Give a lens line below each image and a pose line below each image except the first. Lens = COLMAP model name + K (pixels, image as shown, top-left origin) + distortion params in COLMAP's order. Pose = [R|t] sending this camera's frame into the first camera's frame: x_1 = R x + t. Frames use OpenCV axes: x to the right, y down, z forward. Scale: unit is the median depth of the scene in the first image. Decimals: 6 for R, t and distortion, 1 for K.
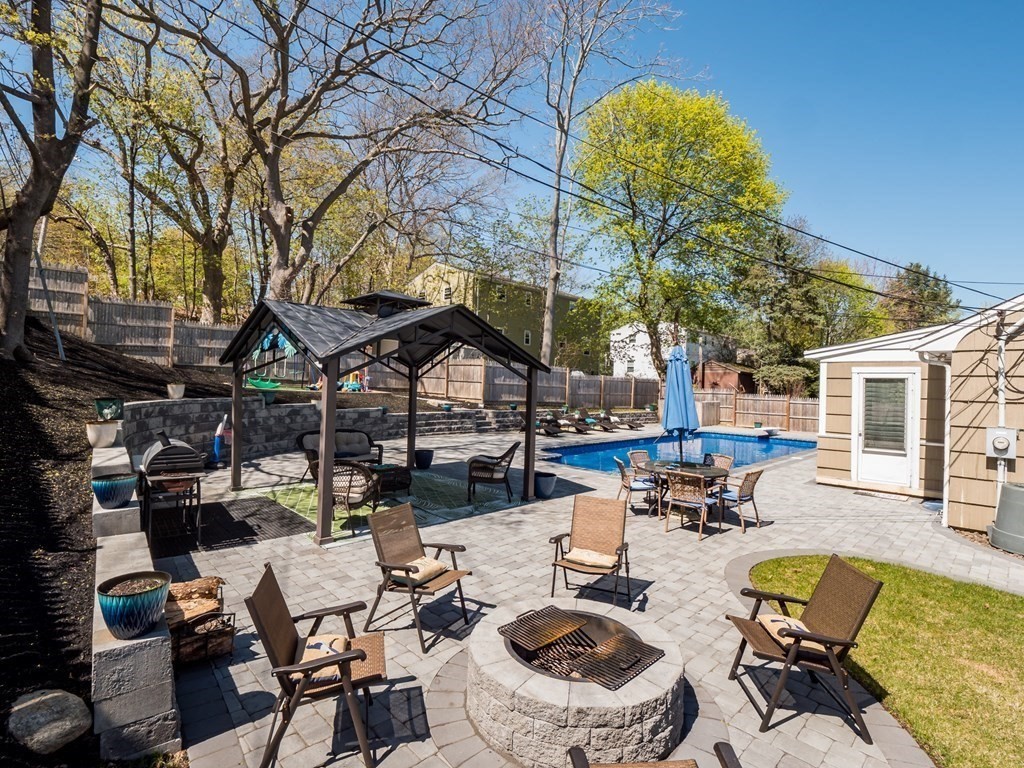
lens RADIAL K [[500.4, 0, 511.0], [0, 500.4, 381.6], [0, 0, 1]] dist [-0.020549, -0.001036]
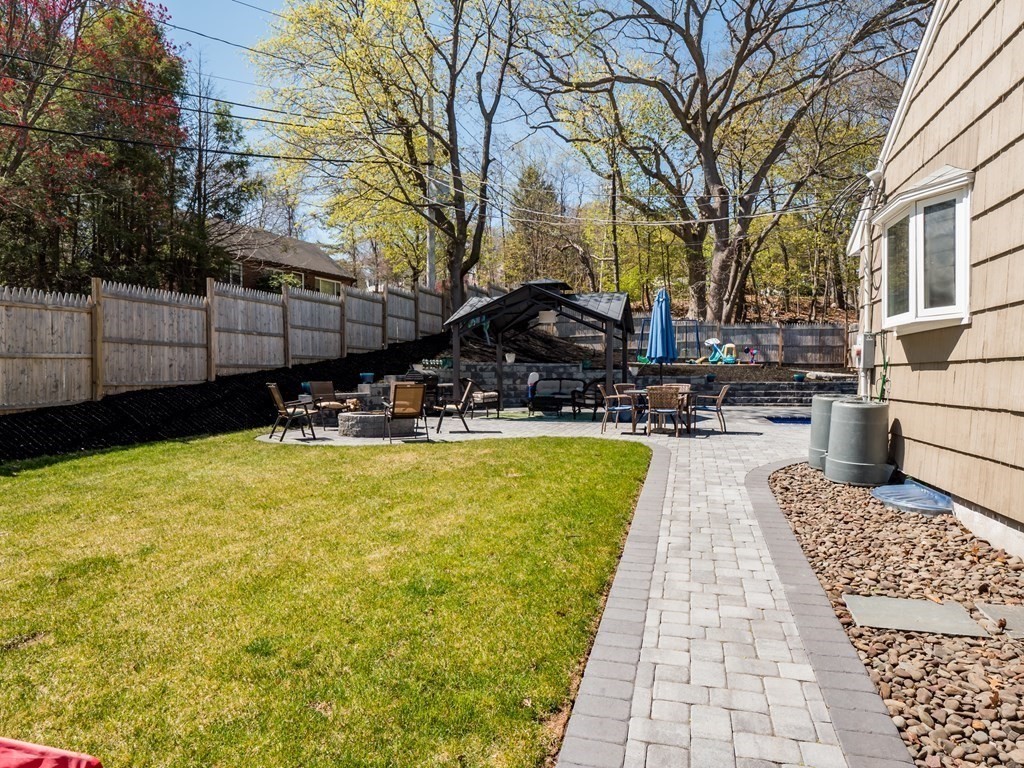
lens RADIAL K [[633.3, 0, 512.1], [0, 633.3, 386.9], [0, 0, 1]] dist [0.019075, 0.001972]
pose [[0.506875, -0.012358, -0.861931, 0.596834], [0.017382, 0.999840, -0.004114, 0.064756], [0.861844, -0.012896, 0.507009, -0.030004]]
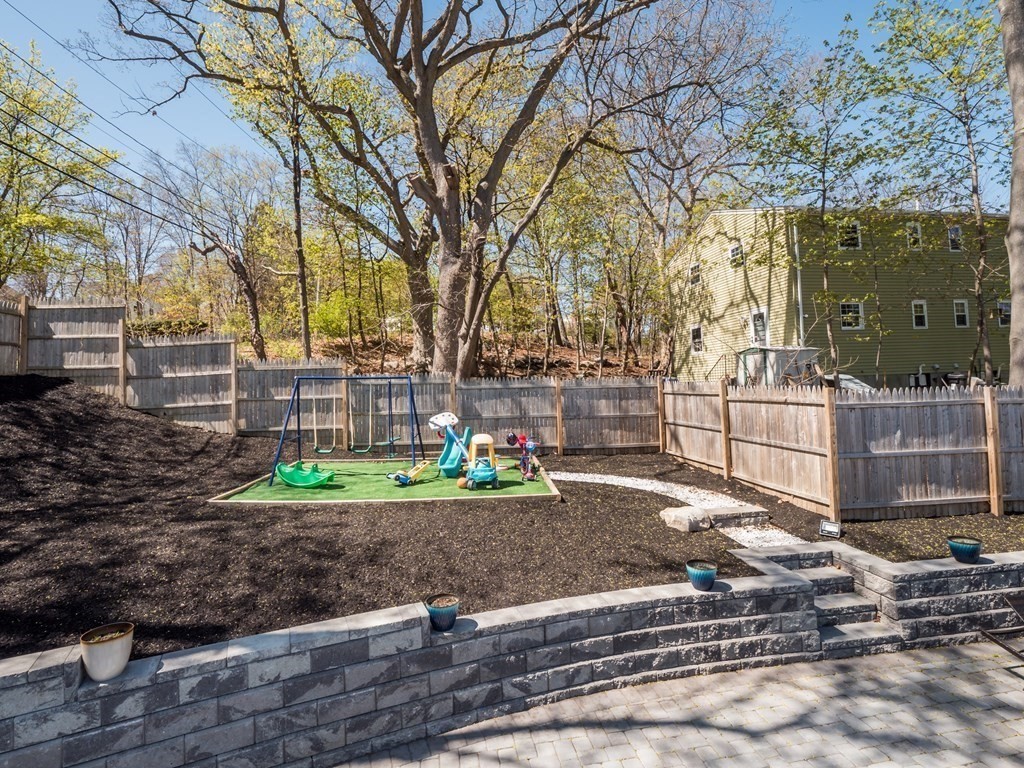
lens RADIAL K [[500.4, 0, 495.6], [0, 500.4, 373.9], [0, 0, 1]] dist [-0.020549, -0.001036]
pose [[0.805029, -0.075883, -0.588363, -0.042748], [0.059145, 0.997110, -0.047675, -0.058742], [0.590280, 0.003581, 0.807190, 0.686354]]
